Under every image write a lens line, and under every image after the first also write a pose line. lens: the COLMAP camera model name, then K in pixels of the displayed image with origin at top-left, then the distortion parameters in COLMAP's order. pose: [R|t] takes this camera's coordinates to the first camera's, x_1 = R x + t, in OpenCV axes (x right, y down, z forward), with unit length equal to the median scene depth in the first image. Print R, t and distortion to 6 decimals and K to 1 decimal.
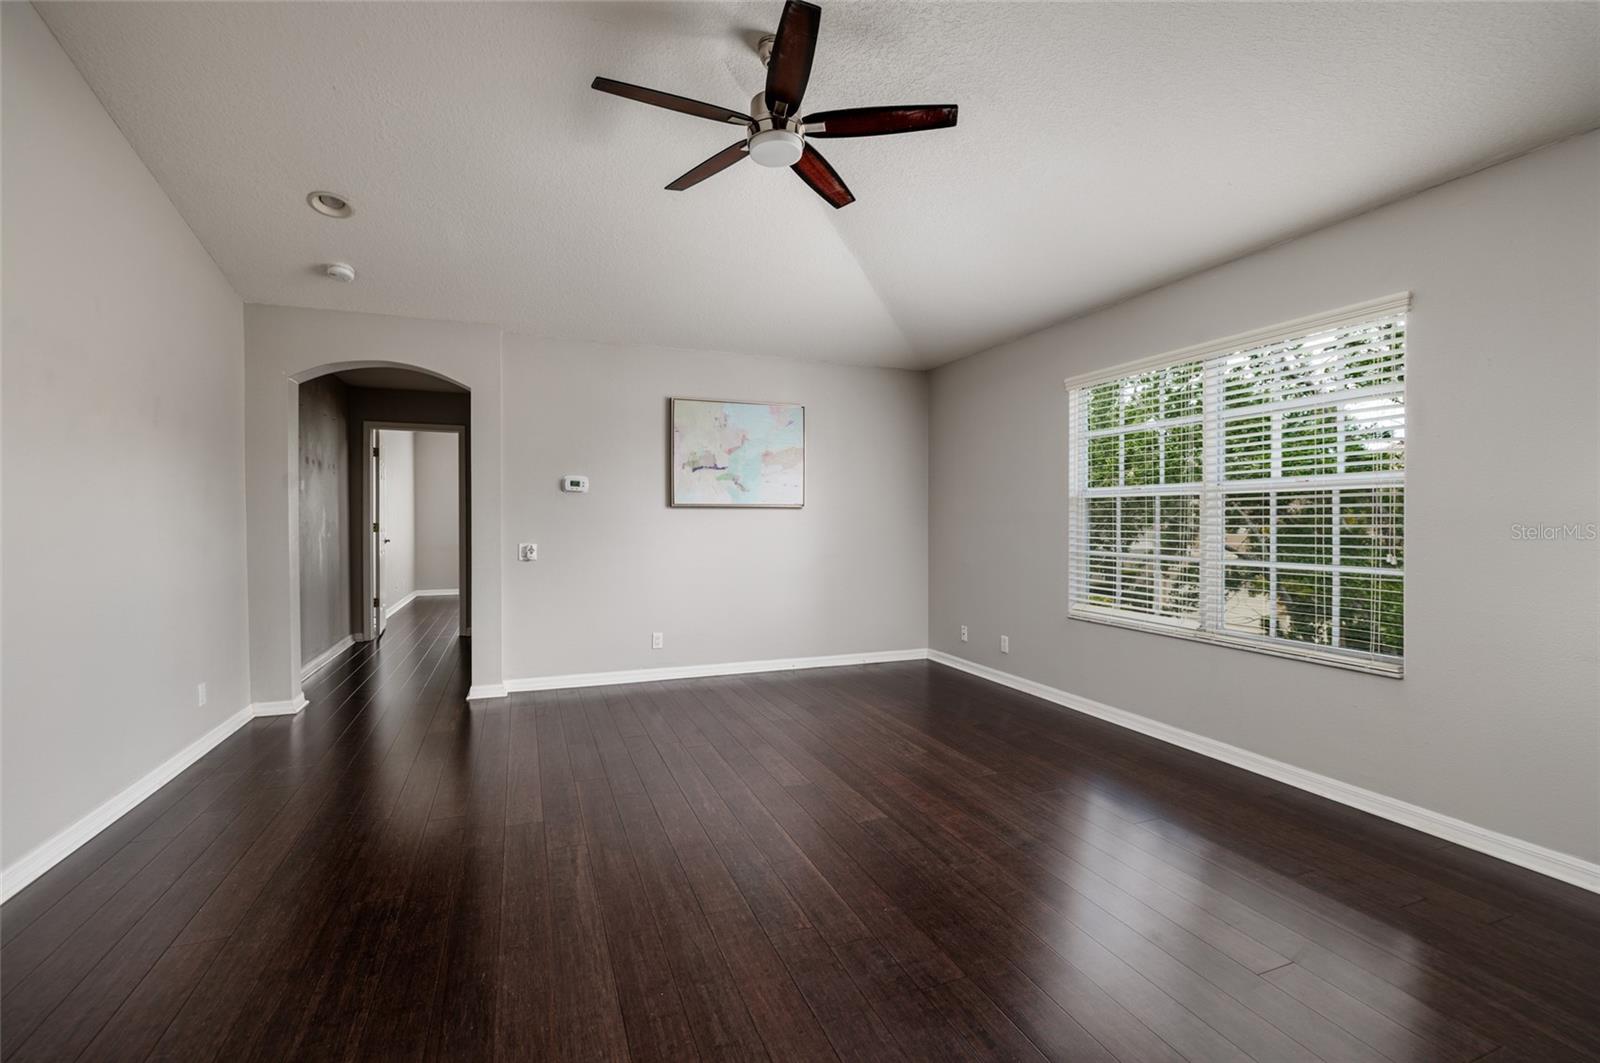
lens RADIAL K [[714.8, 0, 808.3], [0, 714.8, 525.0], [0, 0, 1]] dist [0.000894, 0.000147]
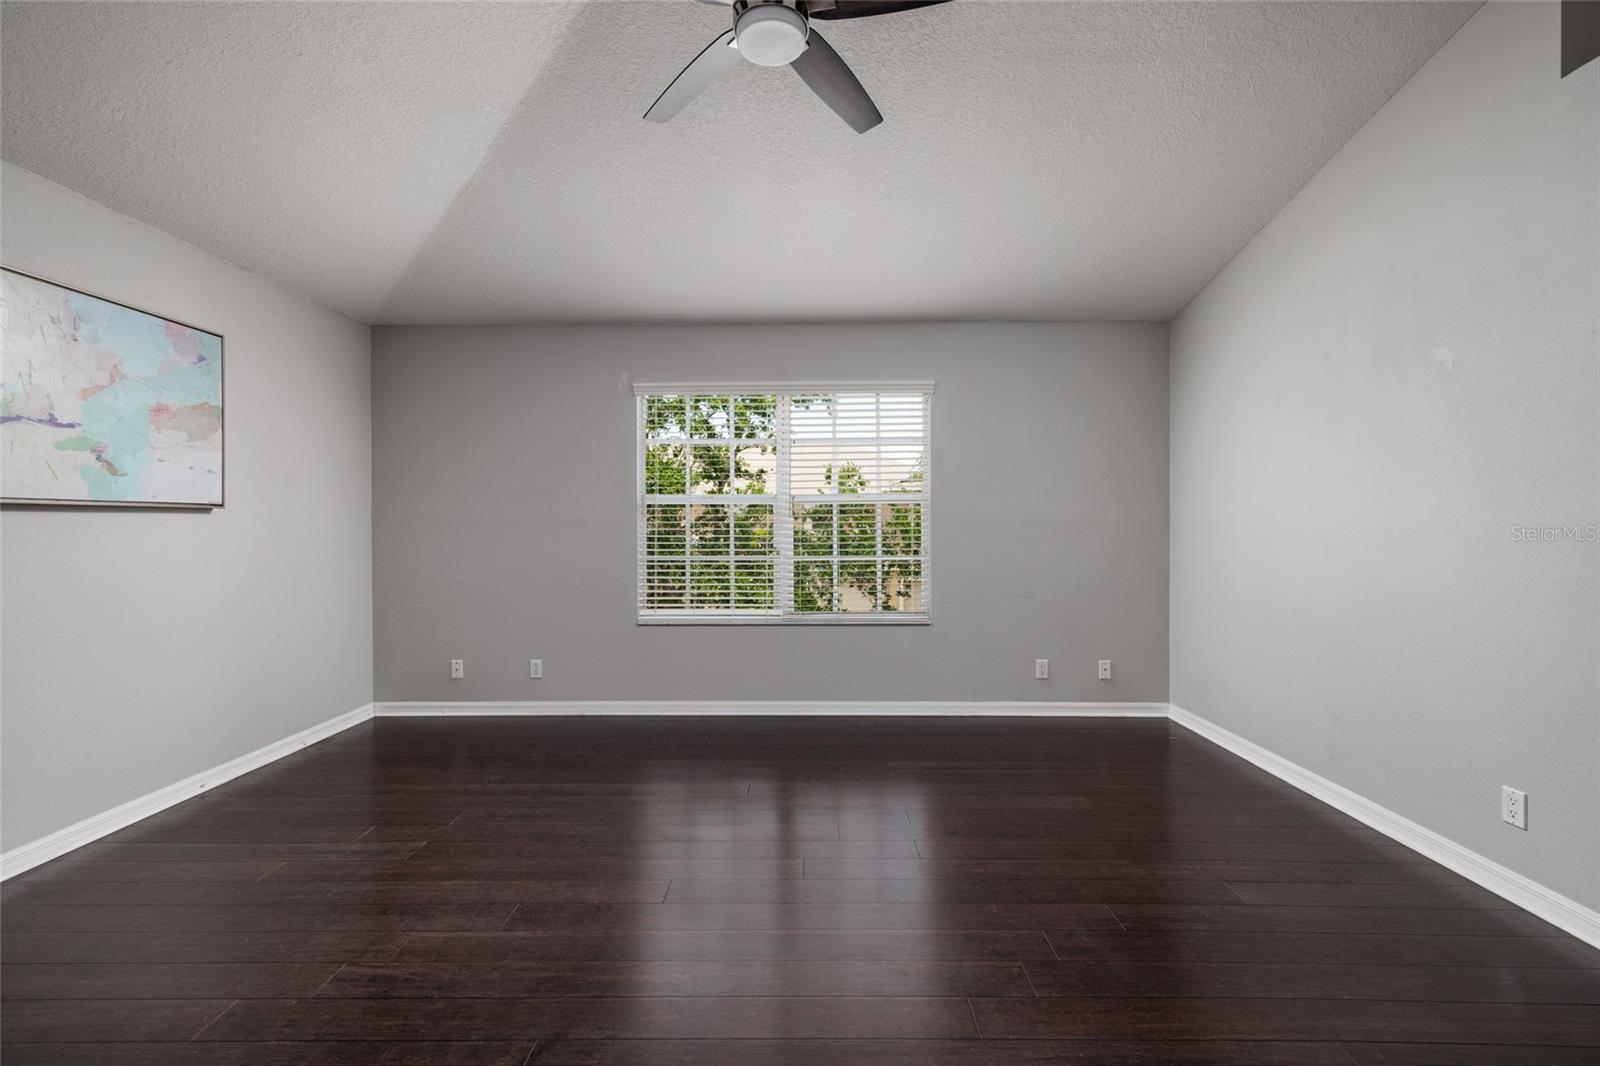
lens RADIAL K [[691.0, 0, 798.9], [0, 691.0, 529.1], [0, 0, 1]] dist [0.001928, -0.000071]
pose [[0.380266, -0.010059, 0.924822, -0.443893], [0.014372, 0.999884, 0.004966, -0.004796], [-0.924765, 0.011403, 0.380367, 0.438758]]
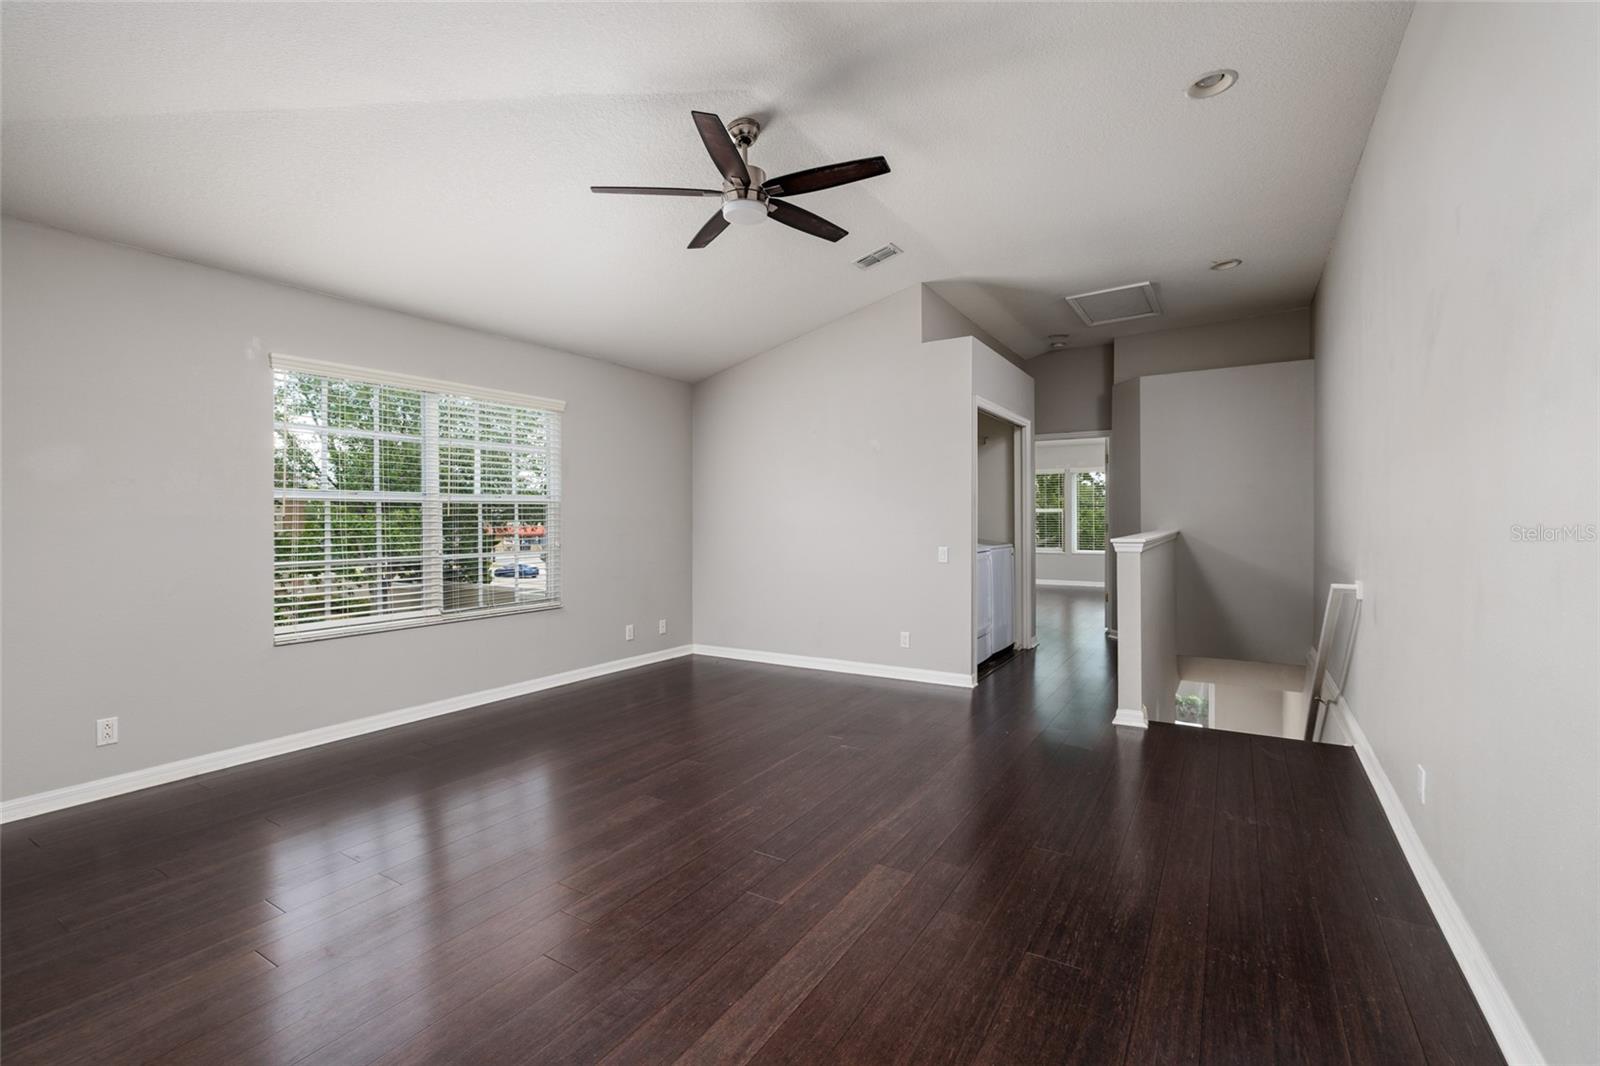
lens RADIAL K [[714.8, 0, 788.4], [0, 714.8, 522.9], [0, 0, 1]] dist [0.000894, 0.000147]
pose [[-0.590910, 0.000718, 0.806737, -0.652550], [0.016164, 0.999809, 0.010951, -0.010648], [-0.806576, 0.019511, -0.590809, 1.028776]]
